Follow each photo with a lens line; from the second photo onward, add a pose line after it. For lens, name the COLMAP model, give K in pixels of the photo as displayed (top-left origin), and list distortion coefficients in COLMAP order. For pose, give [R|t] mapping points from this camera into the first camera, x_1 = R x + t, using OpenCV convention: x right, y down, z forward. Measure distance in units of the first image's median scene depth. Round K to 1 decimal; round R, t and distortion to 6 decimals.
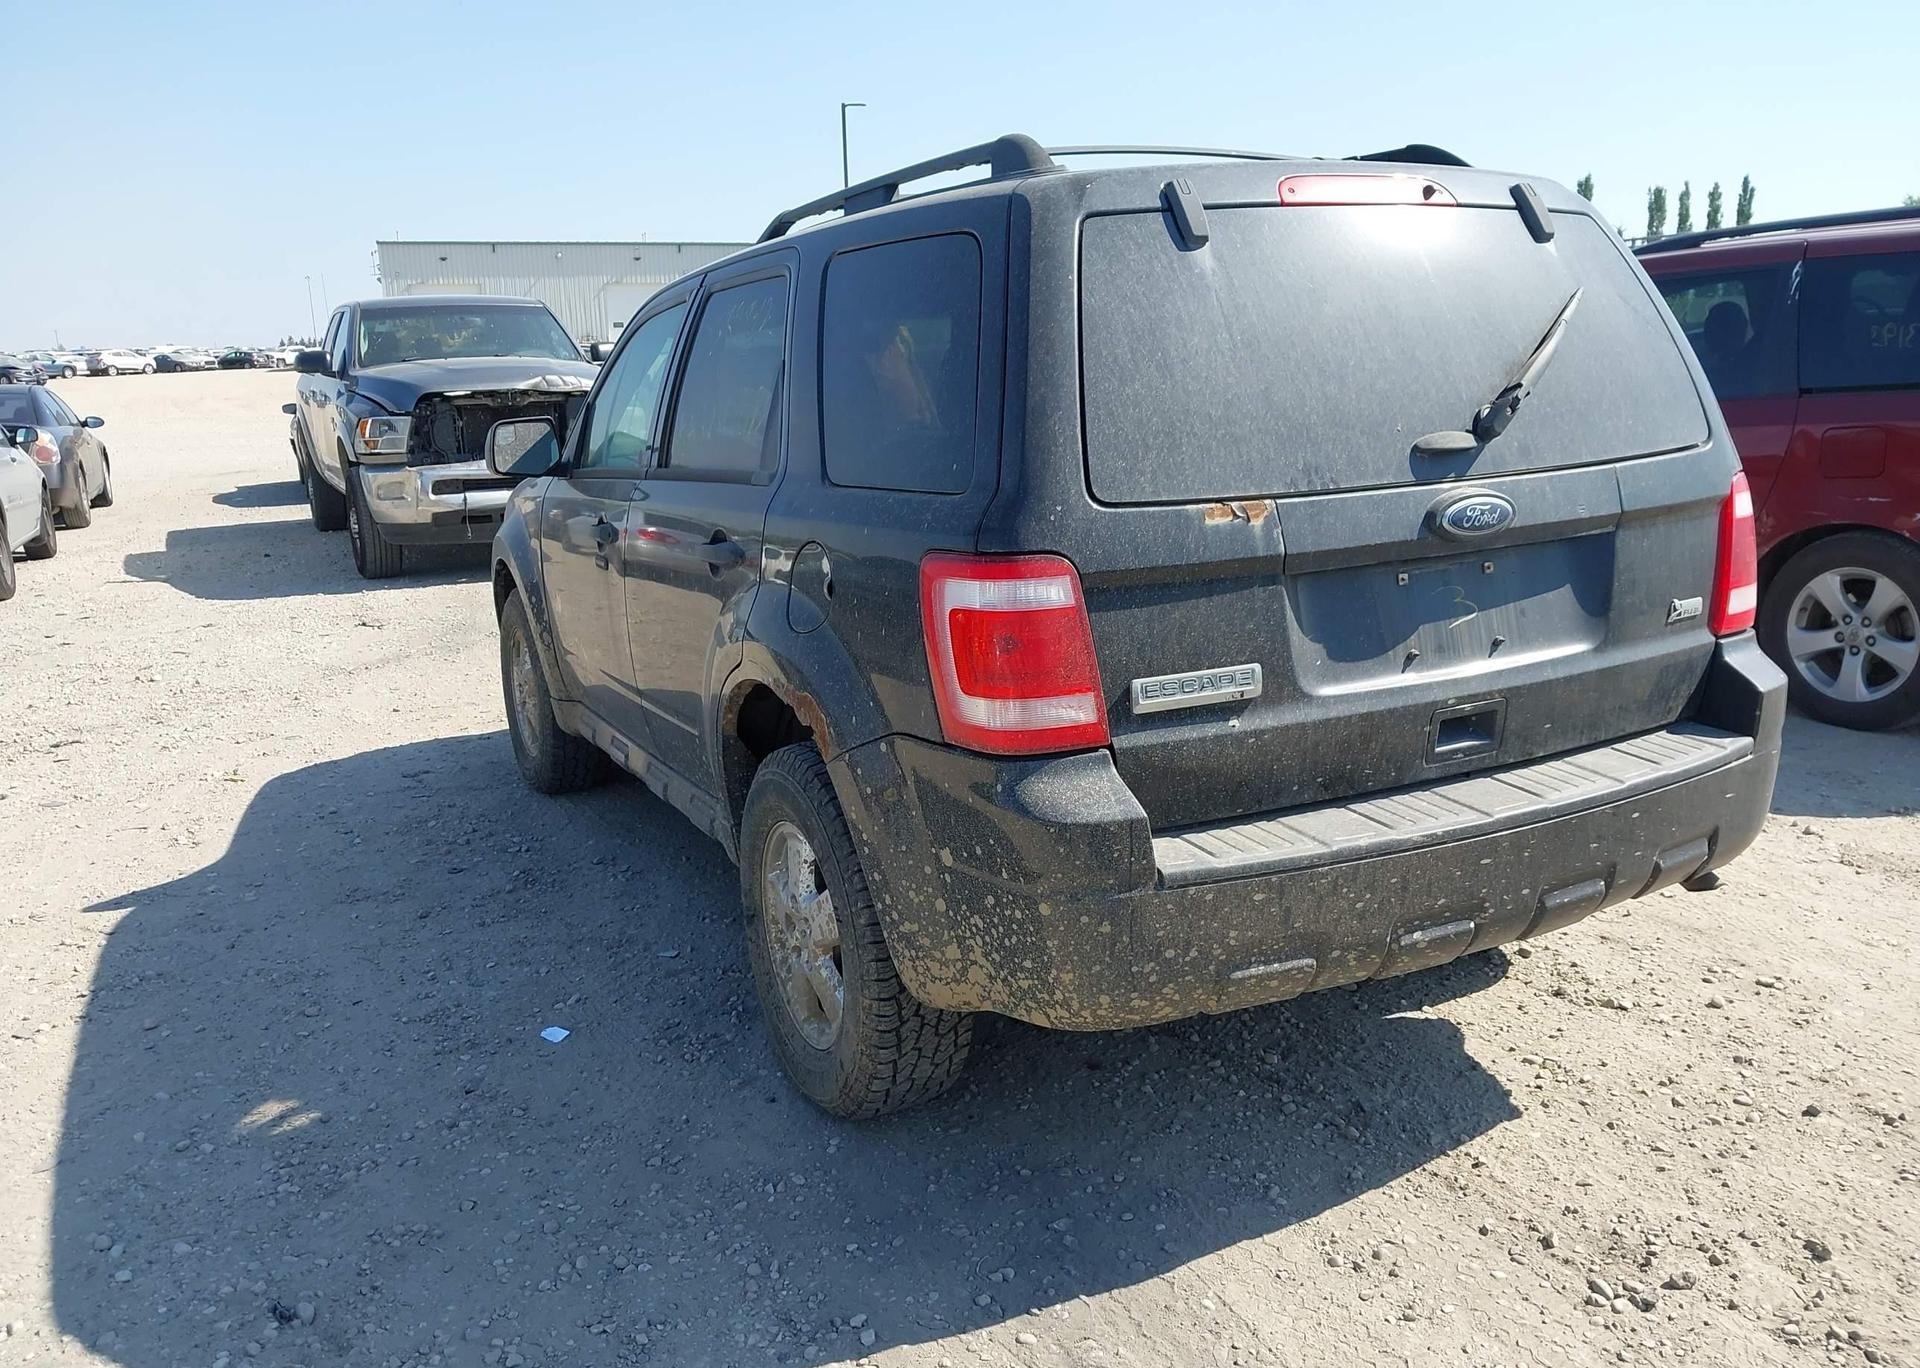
lens RADIAL K [[1666.9, 0, 893.6], [0, 1666.9, 713.0], [0, 0, 1]] dist [0.034187, -0.032026]
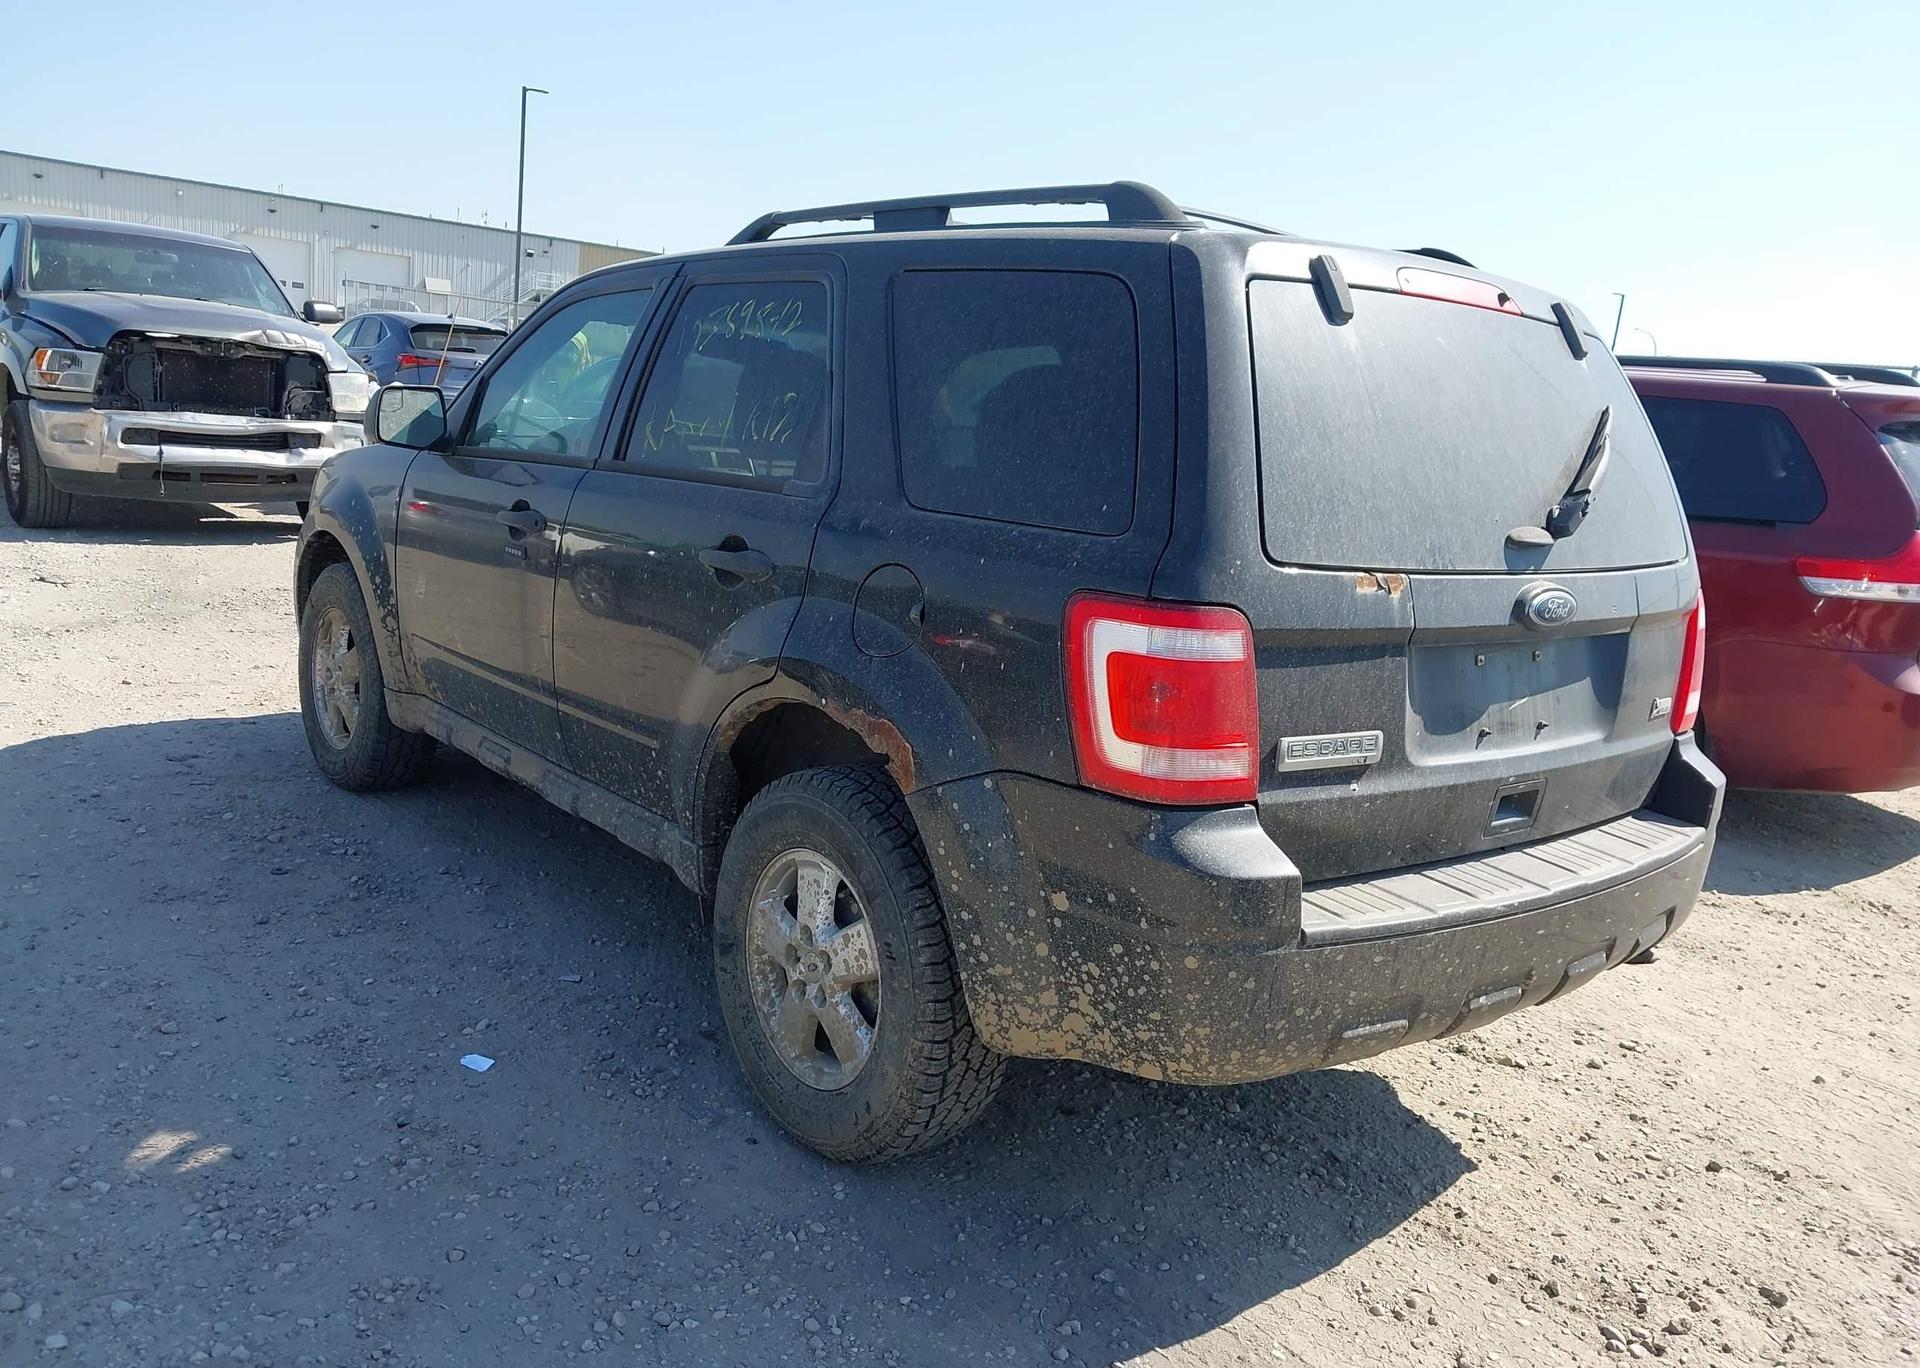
lens RADIAL K [[1666.9, 0, 928.3], [0, 1666.9, 711.7], [0, 0, 1]] dist [0.034187, -0.032026]
pose [[0.963068, 0.081235, 0.256712, -0.271138], [-0.077716, 0.996690, -0.023841, 0.004012], [-0.257799, 0.003010, 0.966194, 0.062732]]
